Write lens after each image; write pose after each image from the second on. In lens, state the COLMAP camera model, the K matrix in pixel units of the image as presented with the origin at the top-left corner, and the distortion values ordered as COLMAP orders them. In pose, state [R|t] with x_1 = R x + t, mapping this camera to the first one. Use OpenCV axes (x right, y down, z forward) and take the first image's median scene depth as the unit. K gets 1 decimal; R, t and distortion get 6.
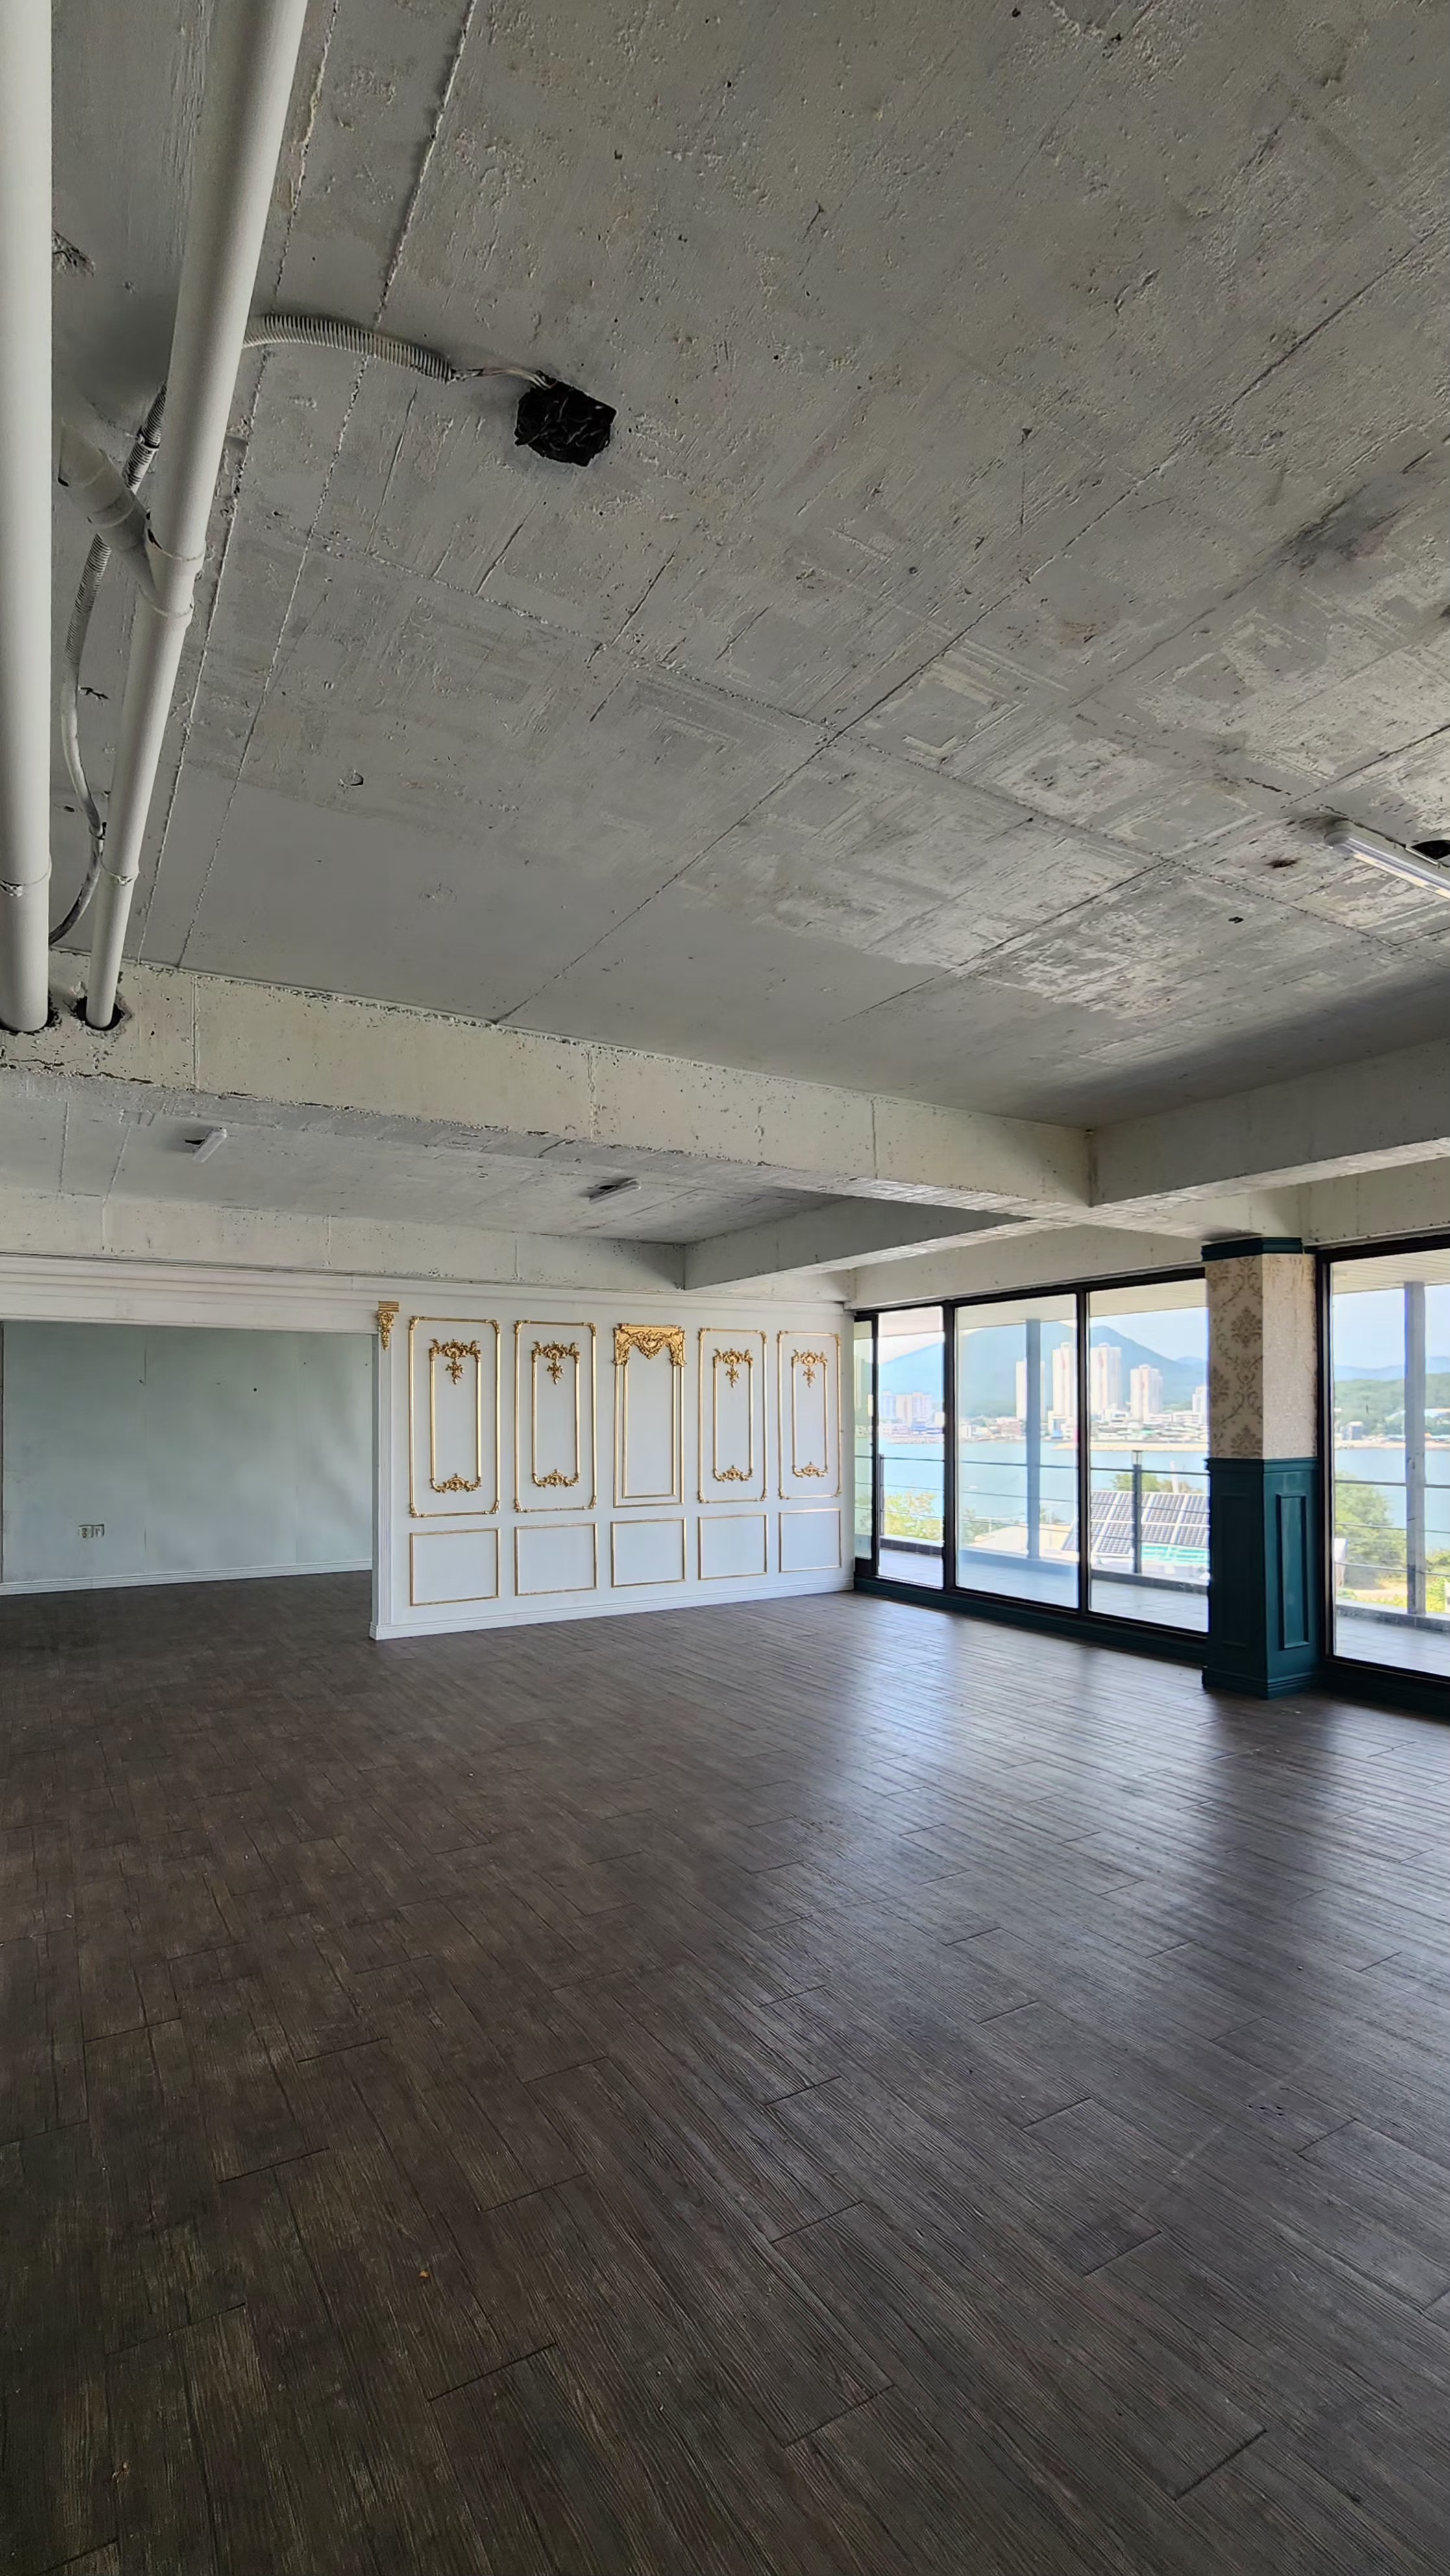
lens RADIAL K [[1094.6, 0, 716.1], [0, 1094.6, 1441.4], [0, 0, 1]] dist [-0.000057, -0.000302]
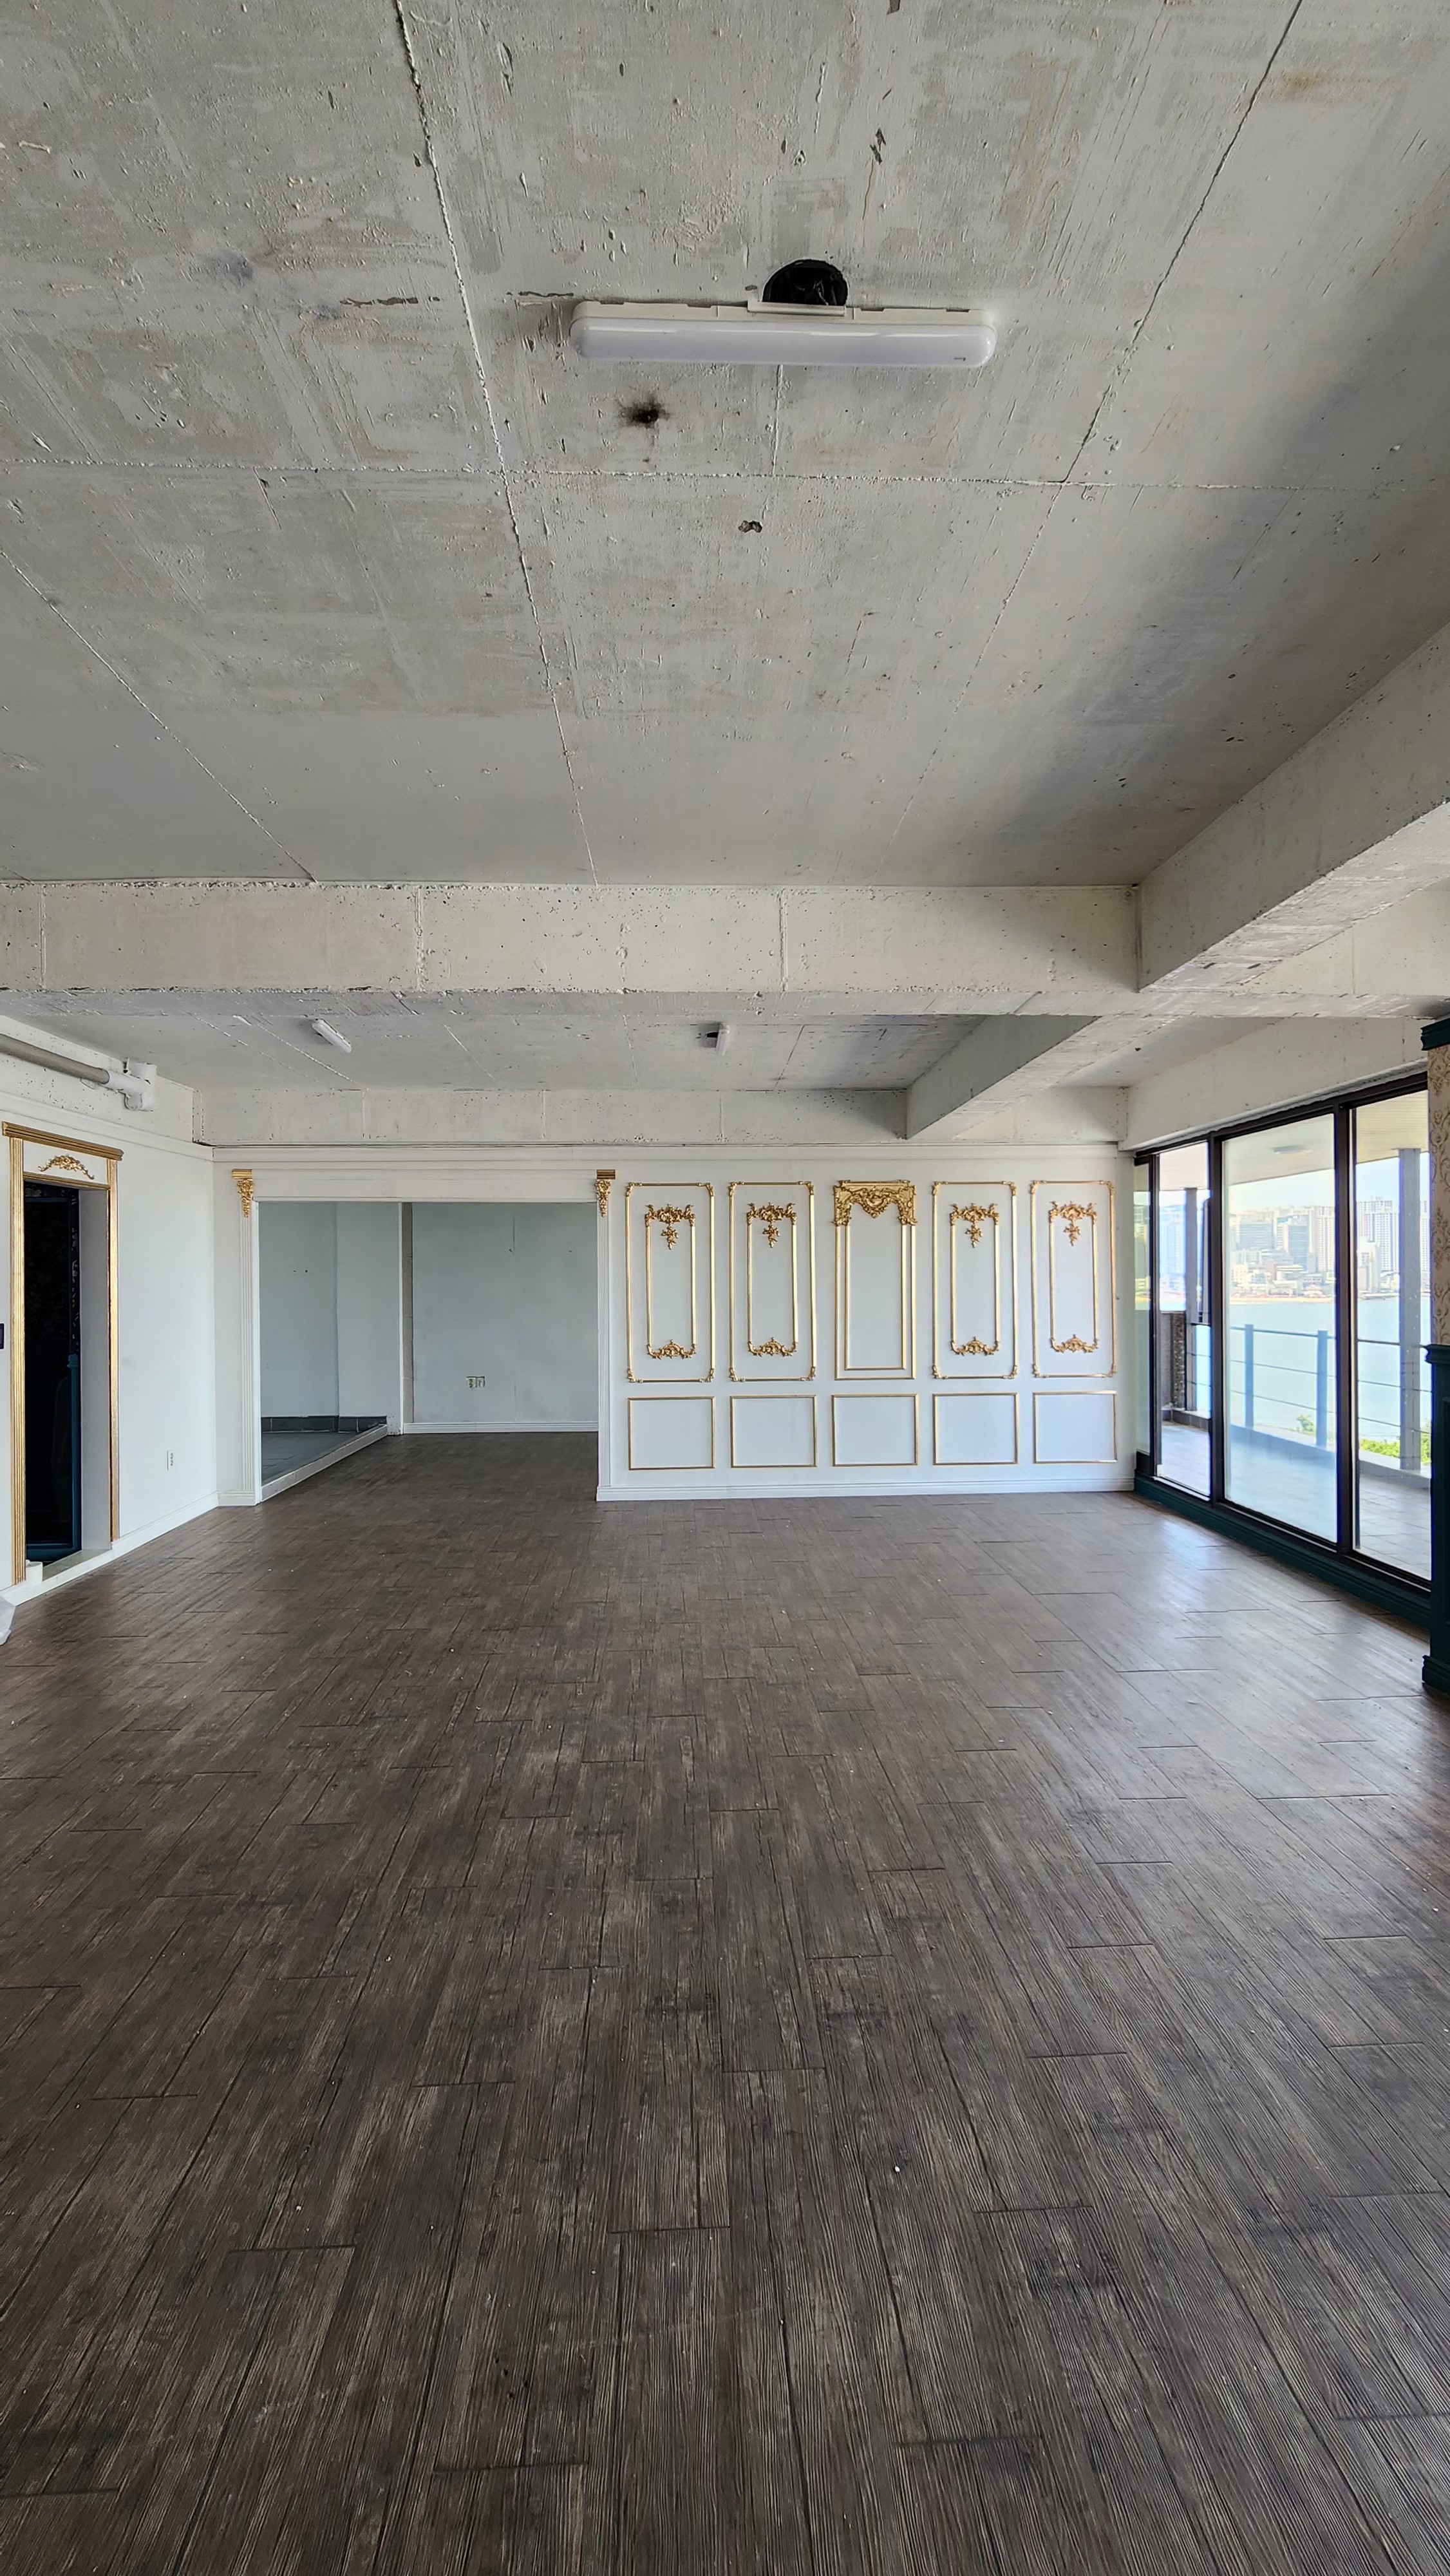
lens RADIAL K [[1094.8, 0, 725.0], [0, 1094.8, 1288.0], [0, 0, 1]] dist [-0.000028, -0.000022]
pose [[0.884478, -0.000082, -0.466582, 0.457453], [-0.007120, 0.999881, -0.013672, -0.006831], [0.466527, 0.015414, 0.884372, 0.248920]]
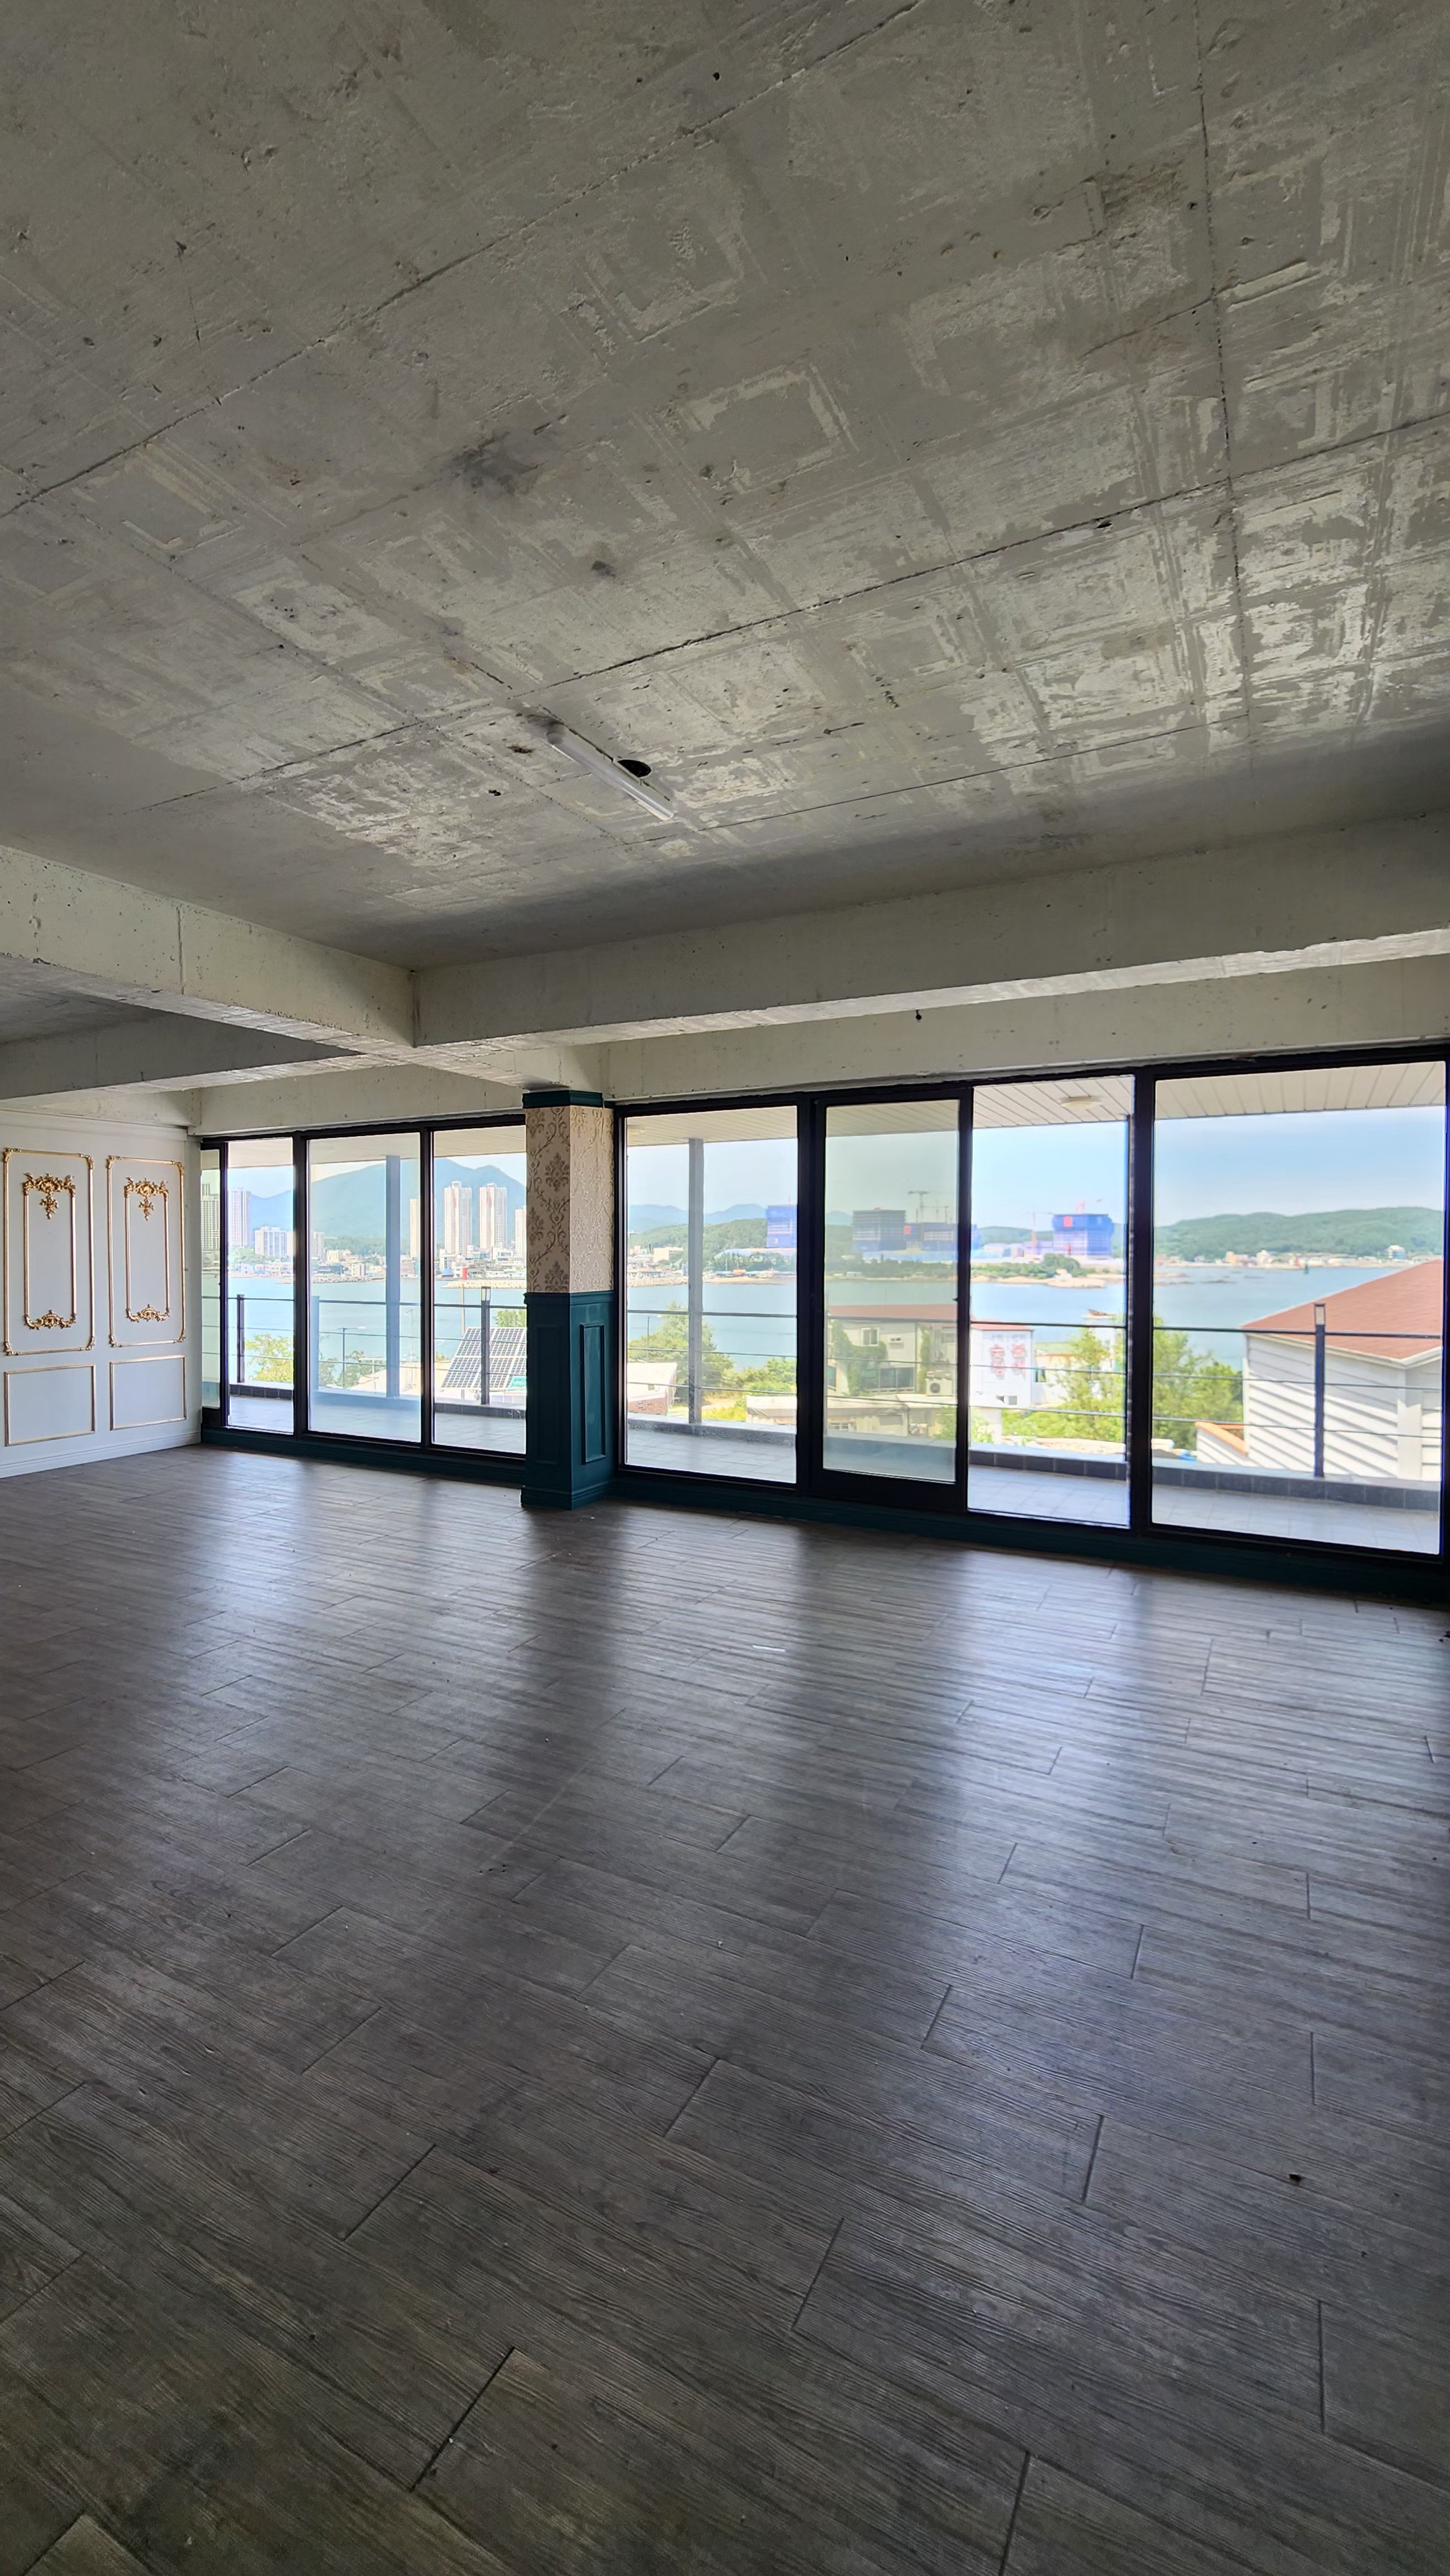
lens RADIAL K [[1118.8, 0, 725.2], [0, 1118.8, 1304.3], [0, 0, 1]] dist [-0.000484, -0.000136]
pose [[0.865282, -0.019201, 0.500918, 0.068392], [0.008657, 0.999690, 0.023365, 0.002759], [-0.501211, -0.015881, 0.865179, -0.048477]]
